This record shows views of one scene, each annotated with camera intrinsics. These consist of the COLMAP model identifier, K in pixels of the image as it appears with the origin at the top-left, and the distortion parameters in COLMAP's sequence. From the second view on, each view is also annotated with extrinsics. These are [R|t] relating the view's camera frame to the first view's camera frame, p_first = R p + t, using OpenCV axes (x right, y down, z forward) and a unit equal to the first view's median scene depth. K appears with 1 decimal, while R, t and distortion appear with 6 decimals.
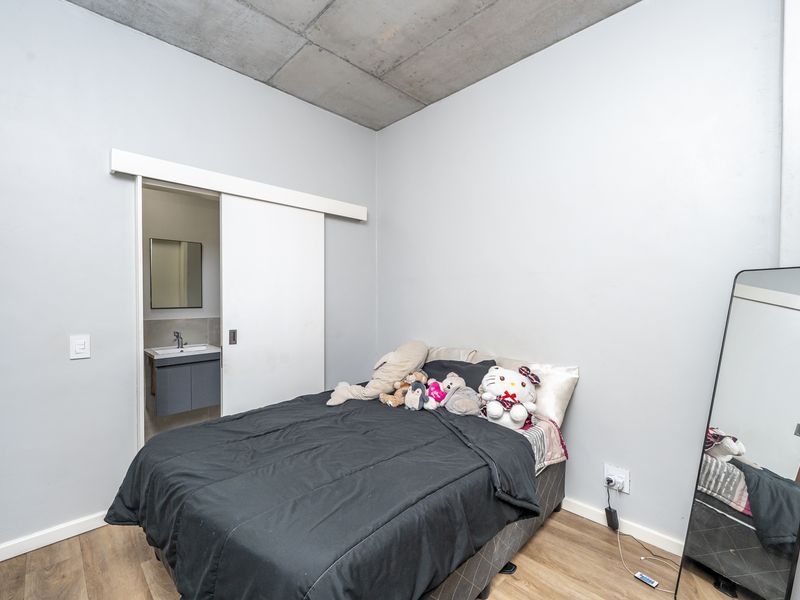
lens RADIAL K [[356.7, 0, 400.0], [0, 356.7, 300.0], [0, 0, 1]] dist [-0.003080, -0.000257]
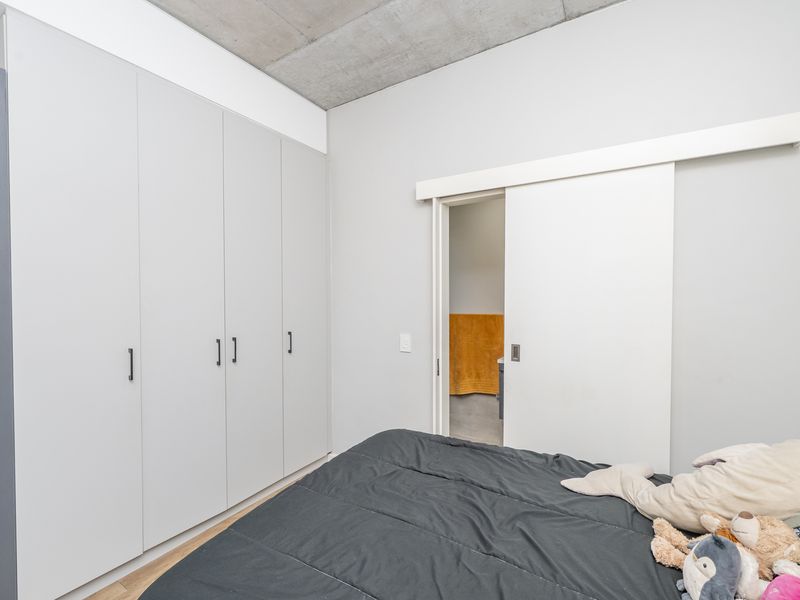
lens RADIAL K [[364.3, 0, 400.0], [0, 364.3, 300.0], [0, 0, 1]] dist [0.001338, -0.000153]
pose [[0.250488, 0.006343, -0.968099, 0.310515], [-0.001859, 0.999980, 0.006070, -0.027427], [0.968118, 0.000279, 0.250495, 0.521015]]
